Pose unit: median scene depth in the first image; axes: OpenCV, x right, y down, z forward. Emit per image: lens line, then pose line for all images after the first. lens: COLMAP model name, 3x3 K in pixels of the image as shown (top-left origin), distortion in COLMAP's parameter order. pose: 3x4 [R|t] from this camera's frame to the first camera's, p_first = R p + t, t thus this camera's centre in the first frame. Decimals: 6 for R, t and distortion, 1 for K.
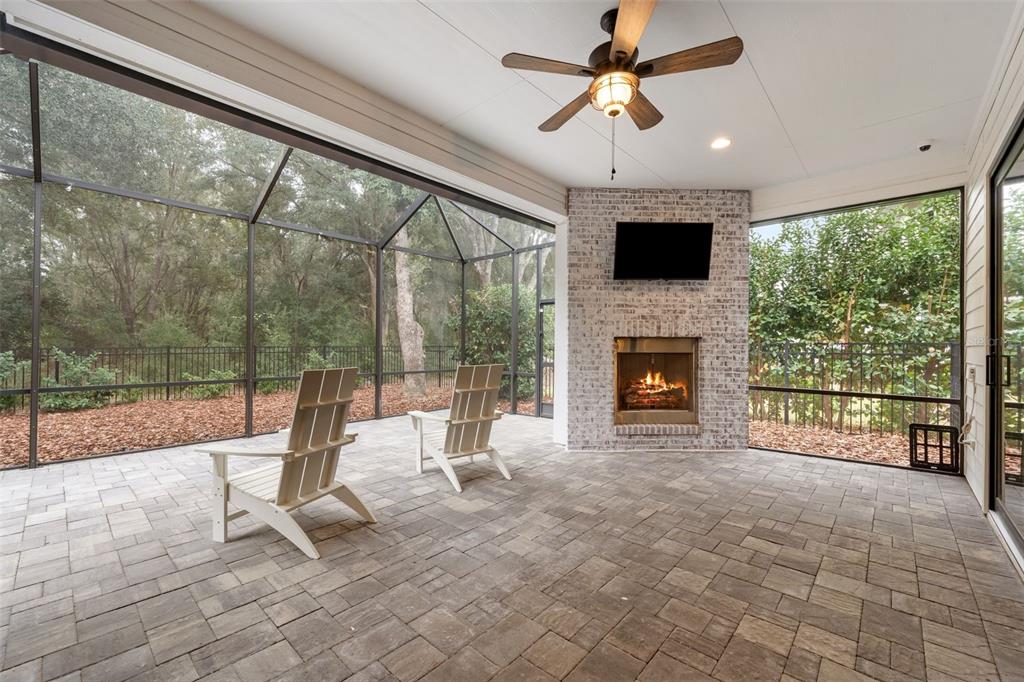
lens RADIAL K [[423.2, 0, 509.9], [0, 423.2, 341.5], [0, 0, 1]] dist [0.008703, -0.000118]
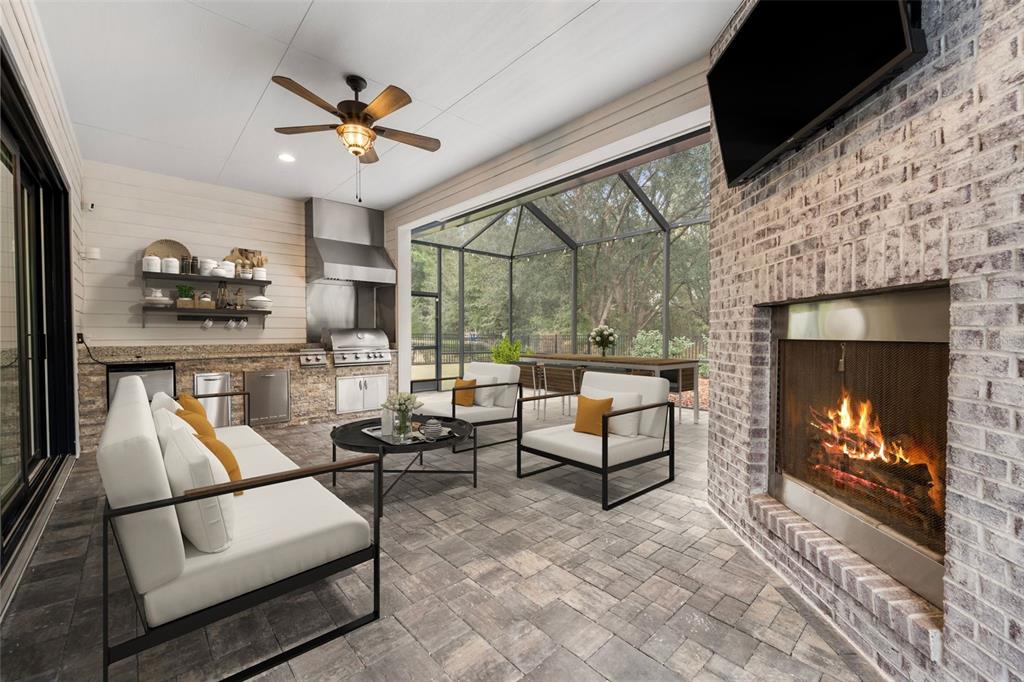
lens RADIAL K [[423.2, 0, 516.1], [0, 423.2, 336.9], [0, 0, 1]] dist [0.008703, -0.000118]
pose [[-0.101247, 0.002785, -0.994857, 0.727480], [0.003654, 0.999990, 0.002427, 0.021595], [0.994855, -0.003390, -0.101256, 0.776926]]
